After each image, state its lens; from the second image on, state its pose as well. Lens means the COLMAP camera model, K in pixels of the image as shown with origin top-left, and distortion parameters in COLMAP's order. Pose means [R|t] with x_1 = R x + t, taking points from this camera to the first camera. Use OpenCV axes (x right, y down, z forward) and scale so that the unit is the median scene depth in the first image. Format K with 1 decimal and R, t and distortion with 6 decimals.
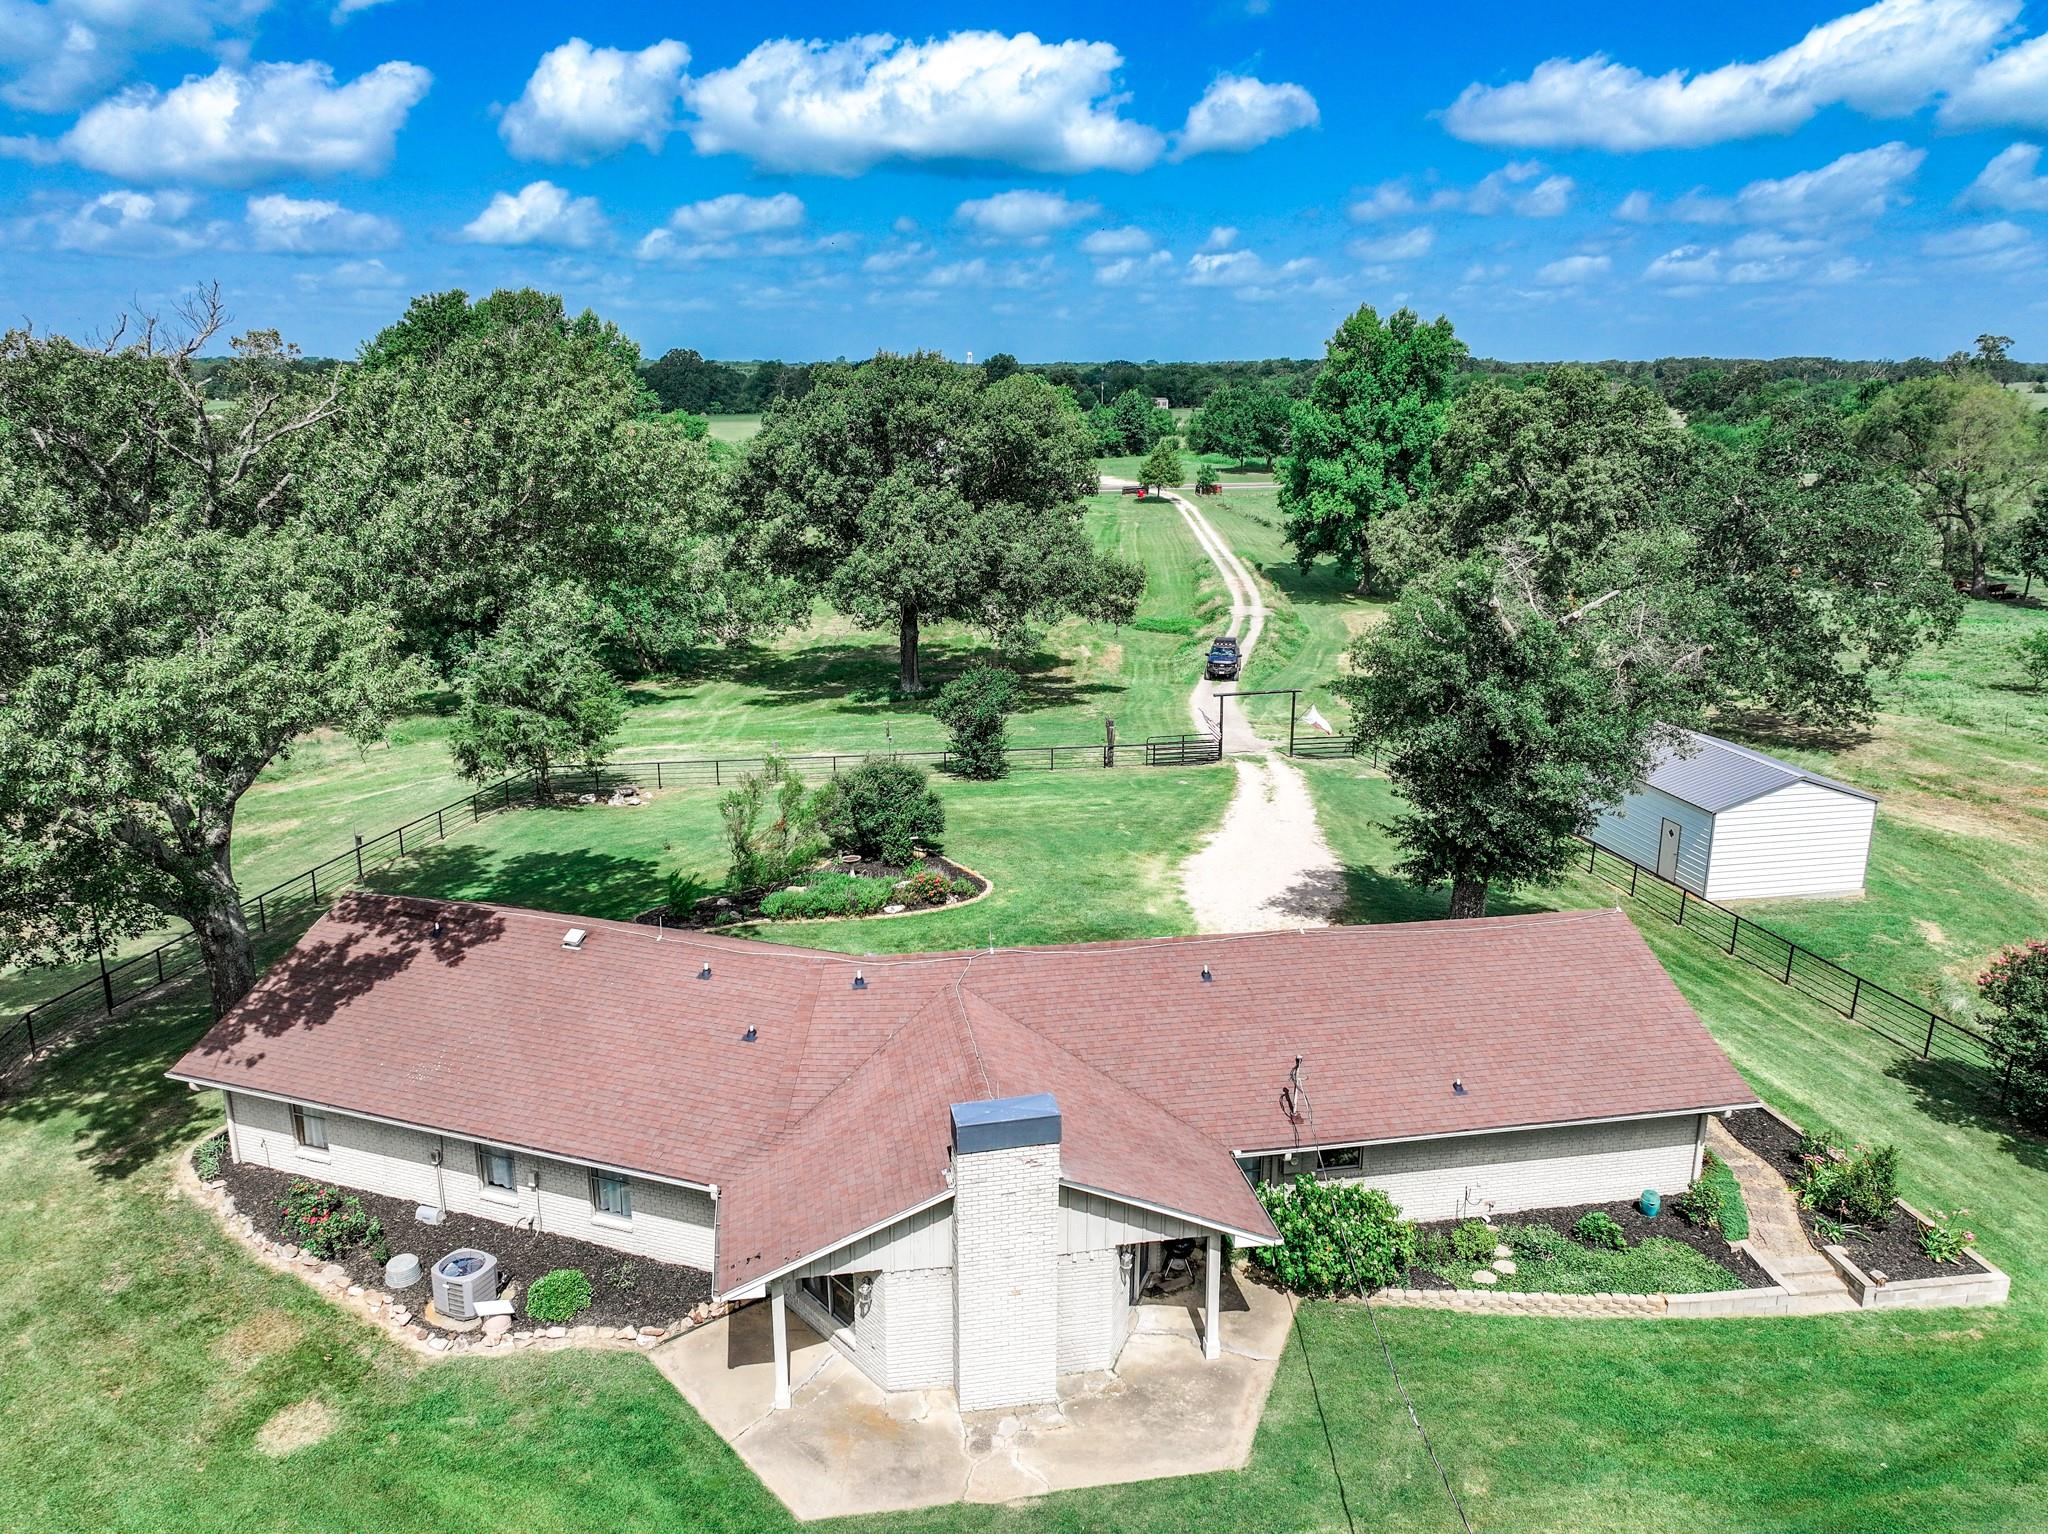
lens RADIAL K [[1447.1, 0, 1053.4], [0, 1447.1, 766.4], [0, 0, 1]] dist [0.030358, 0.000358]
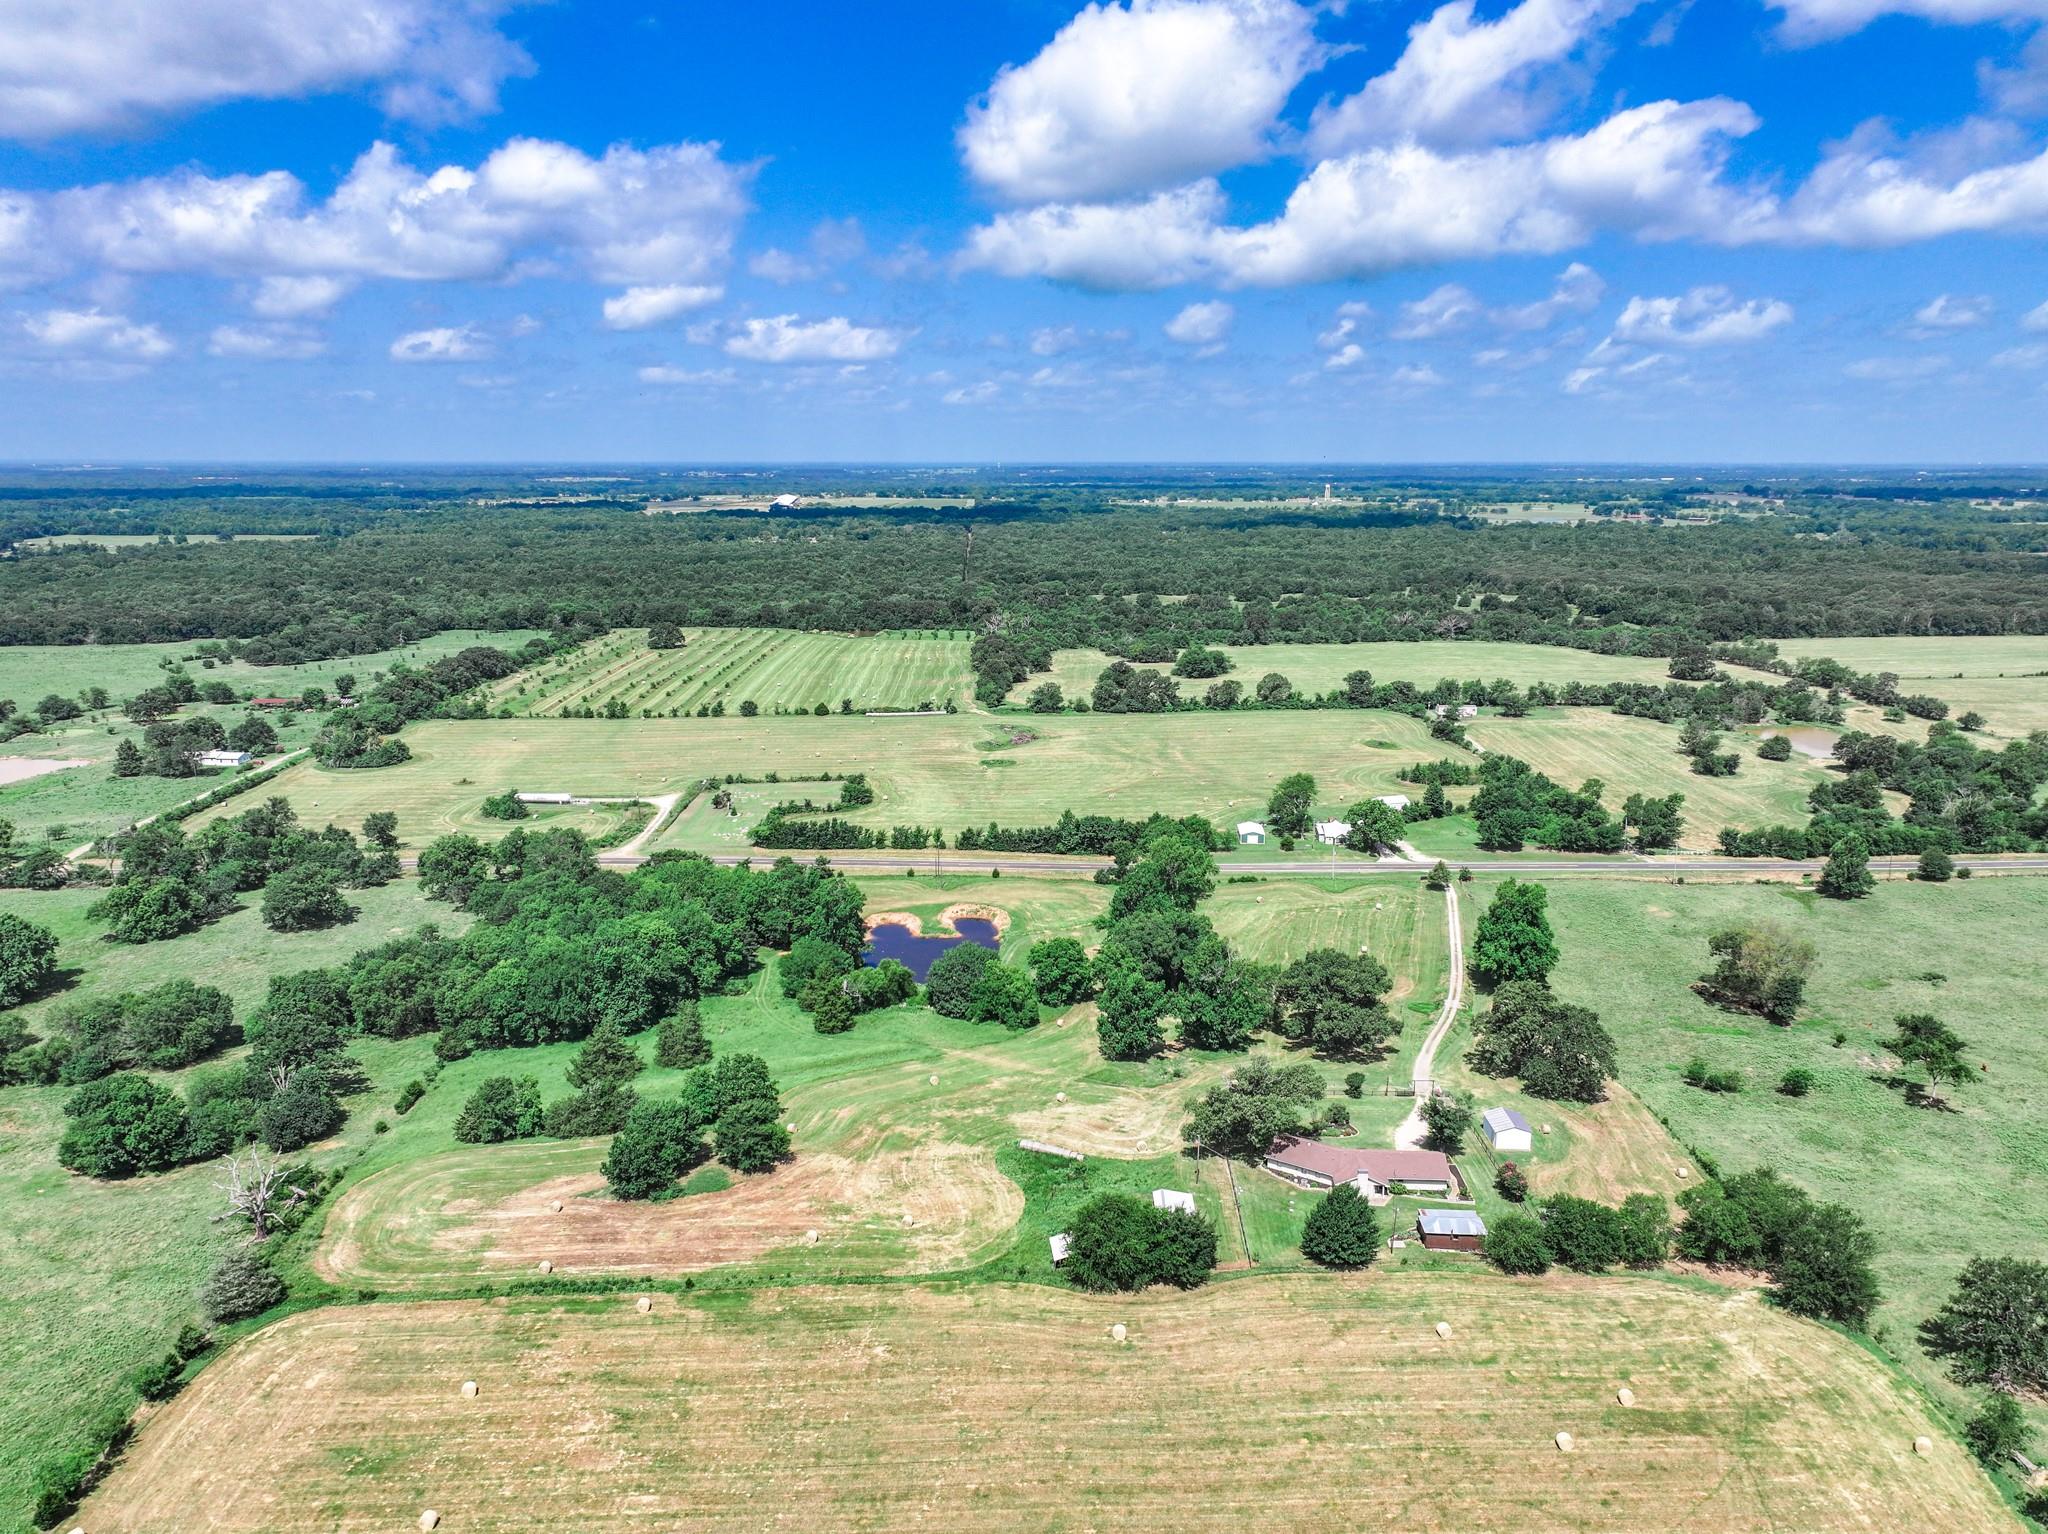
lens RADIAL K [[1447.1, 0, 1053.4], [0, 1447.1, 766.4], [0, 0, 1]] dist [0.030358, 0.000358]
pose [[0.971284, 0.039853, -0.234562, 0.117509], [-0.050834, 0.997867, -0.040954, -1.765614], [0.232429, 0.051701, 0.971238, -8.155050]]
